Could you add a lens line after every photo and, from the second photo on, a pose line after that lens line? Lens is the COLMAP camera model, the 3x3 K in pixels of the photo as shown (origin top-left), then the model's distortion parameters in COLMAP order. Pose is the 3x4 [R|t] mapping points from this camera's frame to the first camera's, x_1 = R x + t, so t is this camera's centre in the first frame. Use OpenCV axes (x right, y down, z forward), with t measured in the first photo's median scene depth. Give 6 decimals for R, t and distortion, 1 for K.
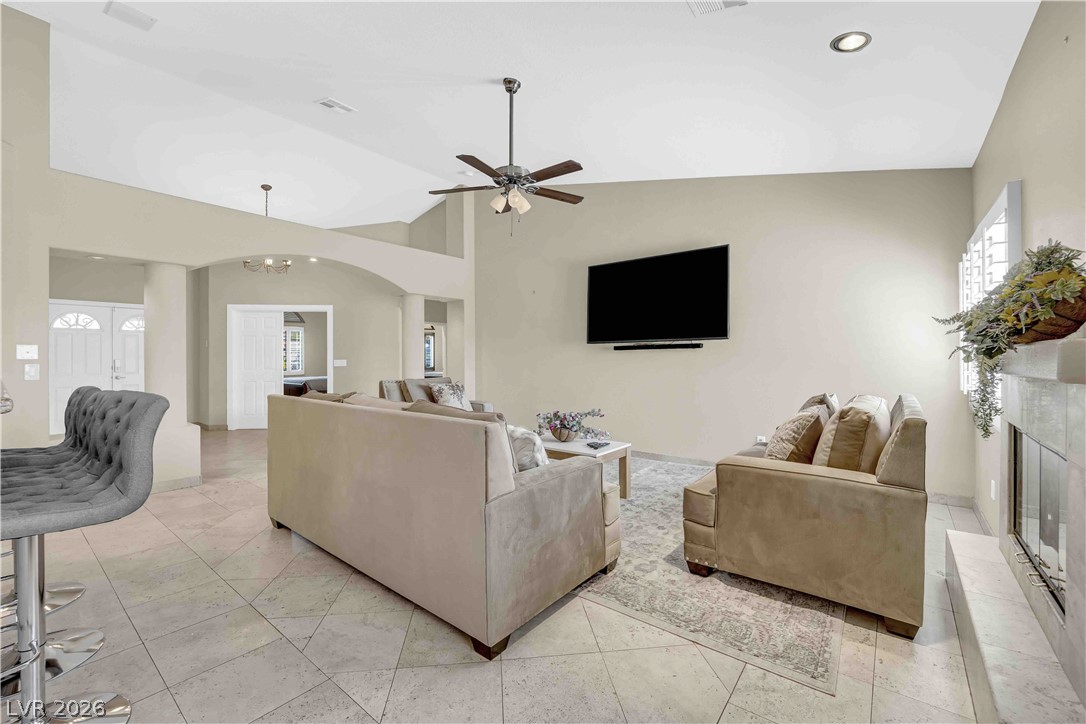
lens RADIAL K [[445.0, 0, 544.4], [0, 445.0, 354.4], [0, 0, 1]] dist [-0.015814, -0.000206]
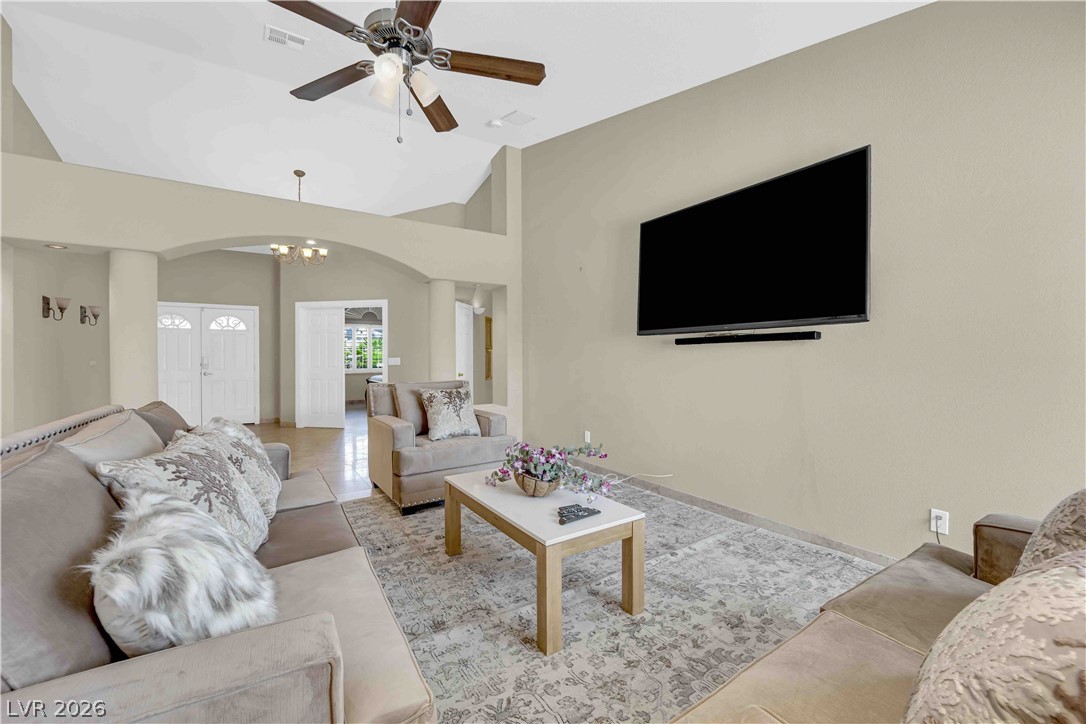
lens RADIAL K [[438.2, 0, 545.3], [0, 438.2, 355.7], [0, 0, 1]] dist [-0.017332, -0.000508]
pose [[0.952549, 0.002700, -0.304373, 0.197467], [-0.001049, 0.999984, 0.005589, 0.003685], [0.304383, -0.005004, 0.952537, 0.373202]]
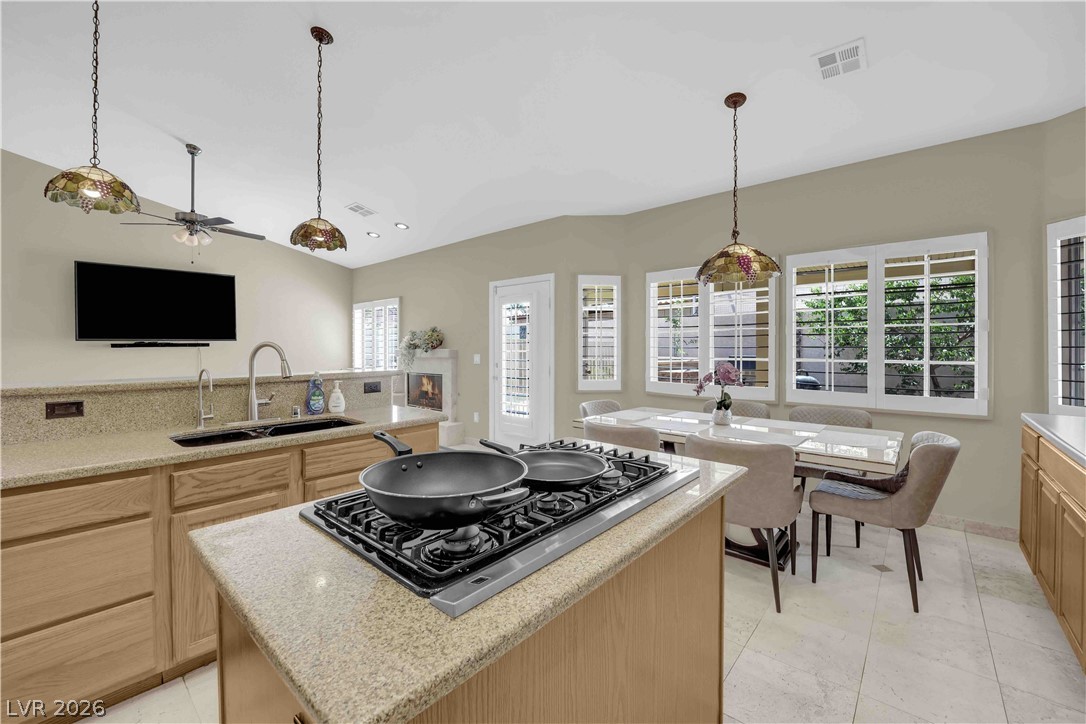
lens RADIAL K [[440.4, 0, 542.1], [0, 440.4, 349.7], [0, 0, 1]] dist [-0.011467, -0.003248]
pose [[0.048866, -0.000875, 0.998805, -0.949708], [-0.002314, 0.999997, 0.000989, -0.008344], [-0.998803, -0.002359, 0.048864, -0.080335]]
